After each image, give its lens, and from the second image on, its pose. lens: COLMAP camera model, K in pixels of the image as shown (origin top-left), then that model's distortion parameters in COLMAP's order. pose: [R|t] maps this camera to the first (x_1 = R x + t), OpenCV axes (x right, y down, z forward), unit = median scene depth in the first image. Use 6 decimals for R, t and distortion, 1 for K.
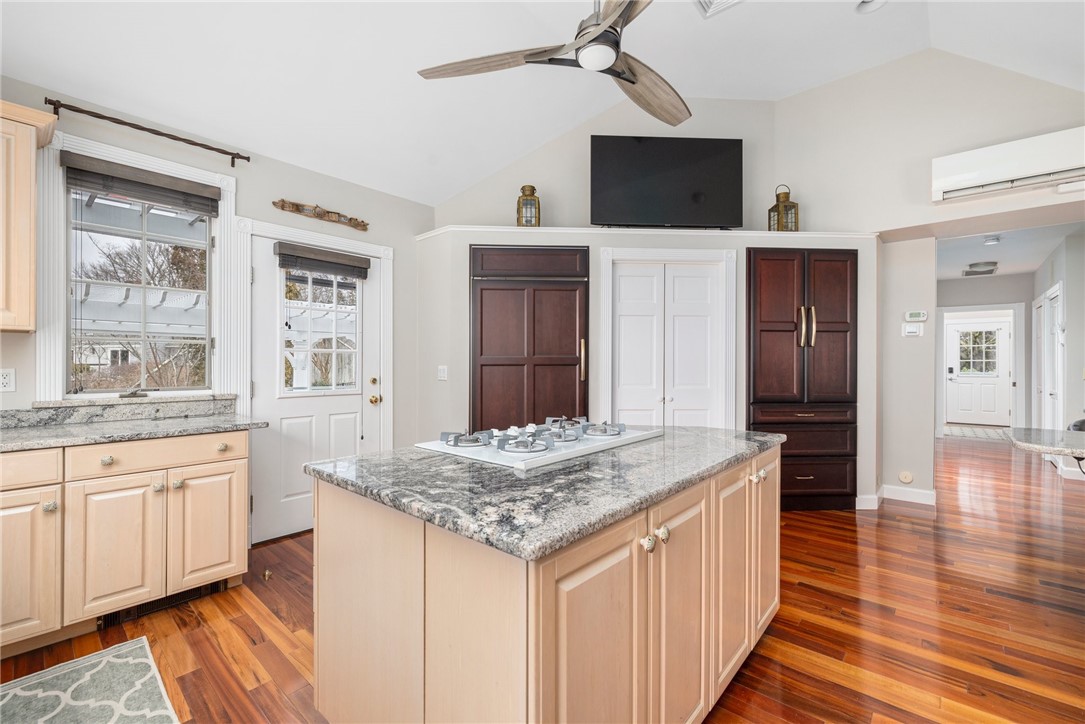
lens RADIAL K [[465.5, 0, 543.5], [0, 465.5, 363.4], [0, 0, 1]] dist [0.001185, -0.000218]
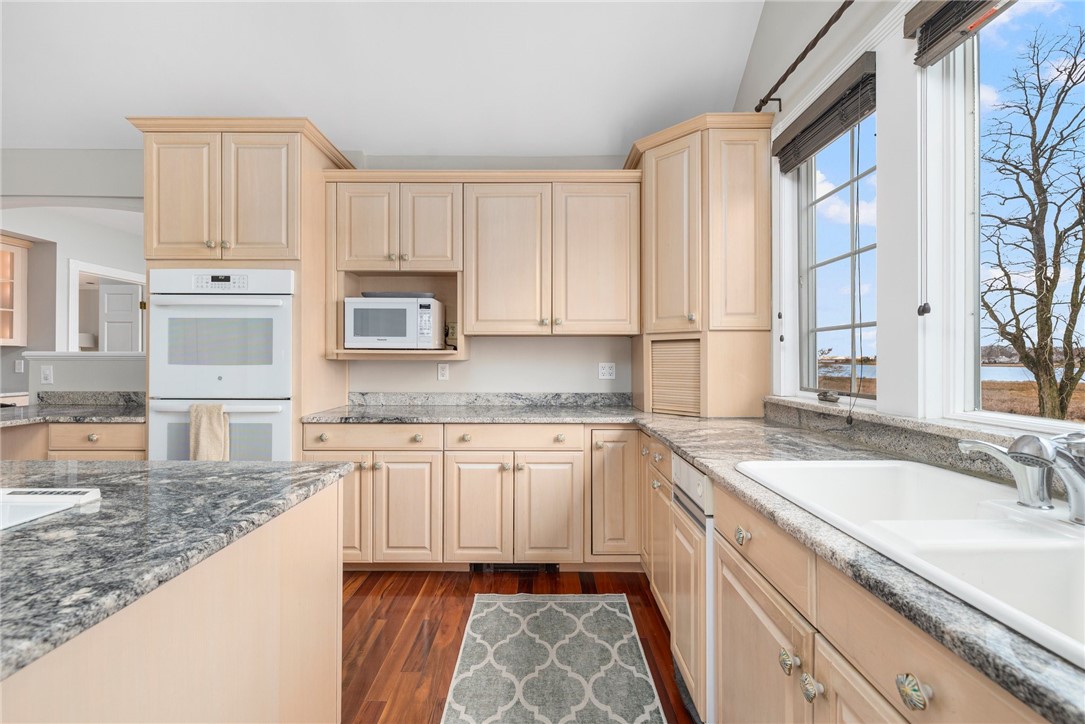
lens RADIAL K [[465.5, 0, 542.0], [0, 465.5, 357.4], [0, 0, 1]] dist [0.001185, -0.000218]
pose [[-0.658407, -0.005381, 0.752643, -1.306715], [-0.006013, 0.999980, 0.001890, -0.004951], [-0.752638, -0.003281, -0.658426, 1.173259]]
